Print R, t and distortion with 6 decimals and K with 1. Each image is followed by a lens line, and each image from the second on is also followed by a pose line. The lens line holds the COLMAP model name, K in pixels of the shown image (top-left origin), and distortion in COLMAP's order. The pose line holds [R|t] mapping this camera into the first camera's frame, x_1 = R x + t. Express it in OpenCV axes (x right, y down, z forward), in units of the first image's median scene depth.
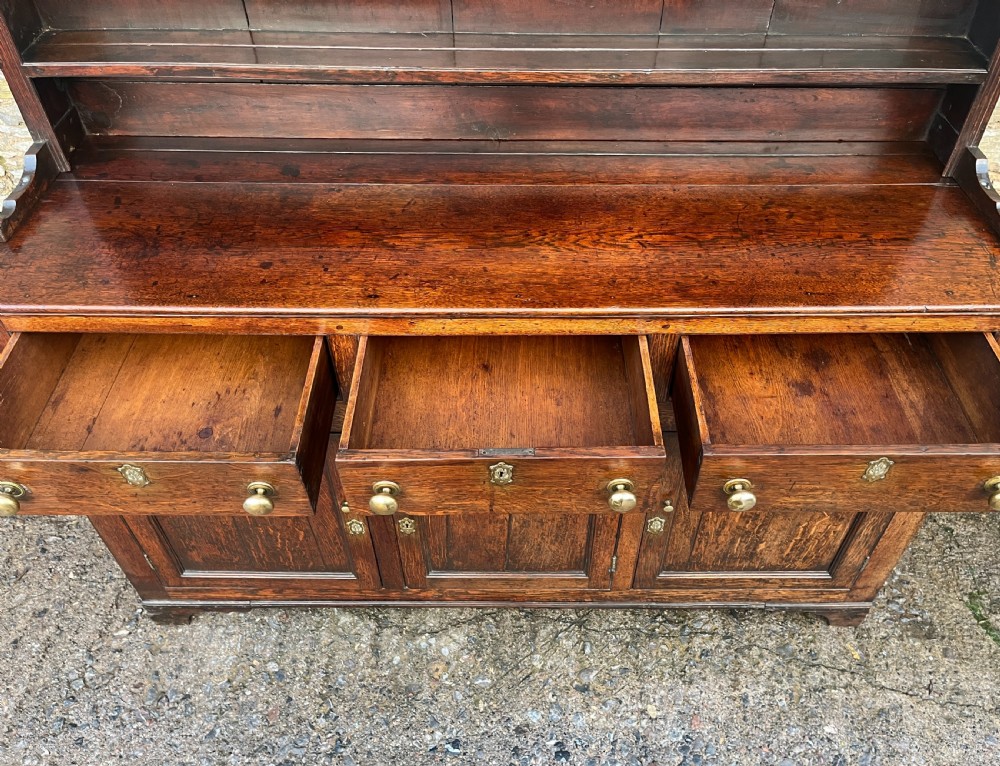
lens RADIAL K [[791.1, 0, 516.2], [0, 791.1, 381.1], [0, 0, 1]] dist [0.043364, -0.029924]
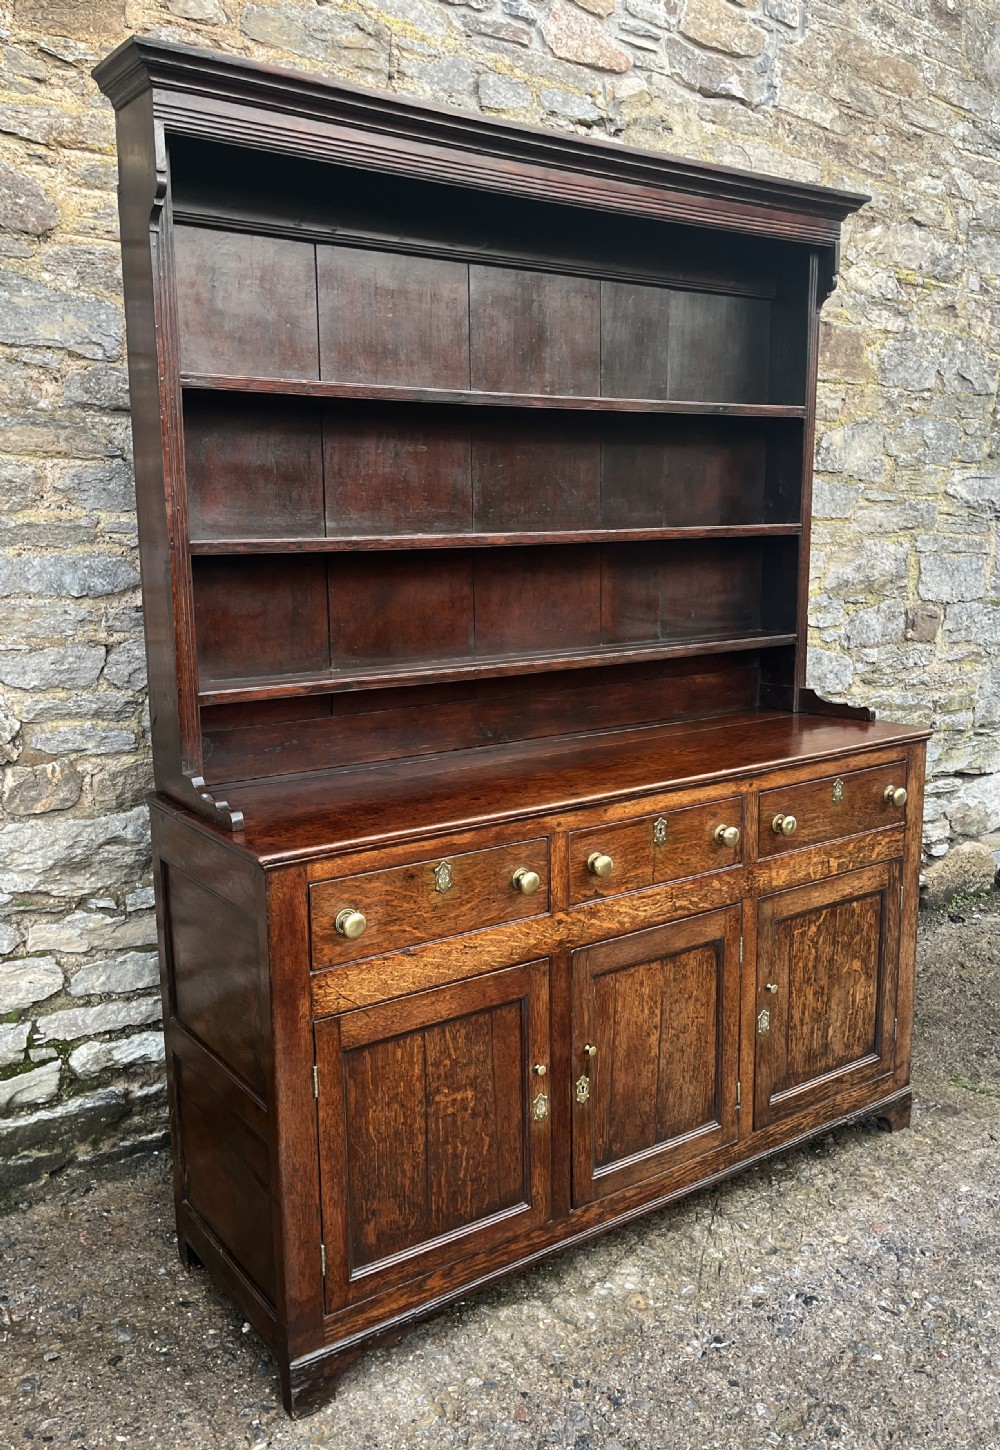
lens RADIAL K [[1200.6, 0, 480.2], [0, 1200.6, 747.0], [0, 0, 1]] dist [0.061224, -0.068156]
pose [[0.820239, -0.125218, 0.558147, -0.887167], [0.419624, 0.794836, -0.438351, 0.391644], [-0.388745, 0.593764, 0.704500, -0.191558]]
